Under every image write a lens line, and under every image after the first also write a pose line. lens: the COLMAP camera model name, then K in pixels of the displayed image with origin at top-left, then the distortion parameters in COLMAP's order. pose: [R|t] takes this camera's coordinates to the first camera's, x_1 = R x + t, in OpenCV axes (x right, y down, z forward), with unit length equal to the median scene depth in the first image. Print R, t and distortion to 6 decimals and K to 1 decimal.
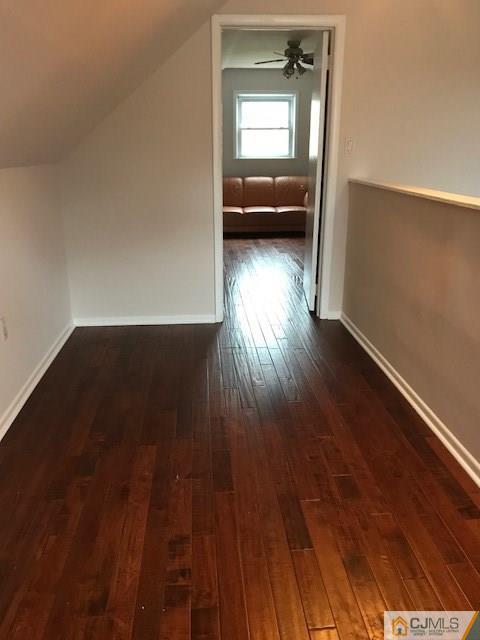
lens RADIAL K [[531.4, 0, 239.0], [0, 531.4, 316.8], [0, 0, 1]] dist [0.062373, -0.112221]
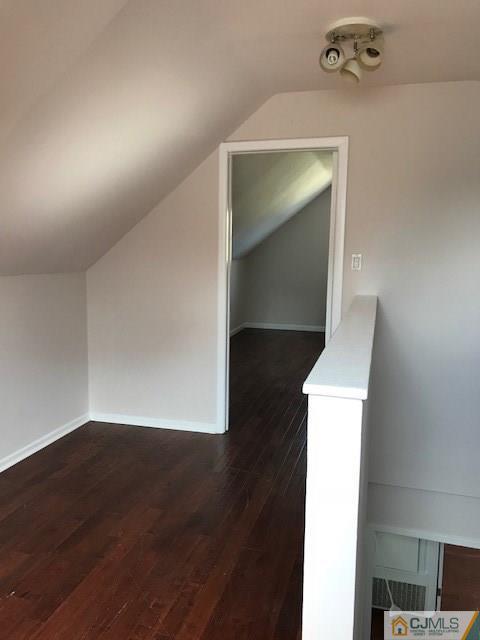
lens RADIAL K [[531.4, 0, 239.0], [0, 531.4, 316.8], [0, 0, 1]] dist [0.062373, -0.112221]
pose [[0.938258, 0.061051, -0.340507, 0.338108], [-0.122281, 0.979291, -0.161361, -0.050578], [0.323604, 0.193036, 0.926292, 0.079038]]
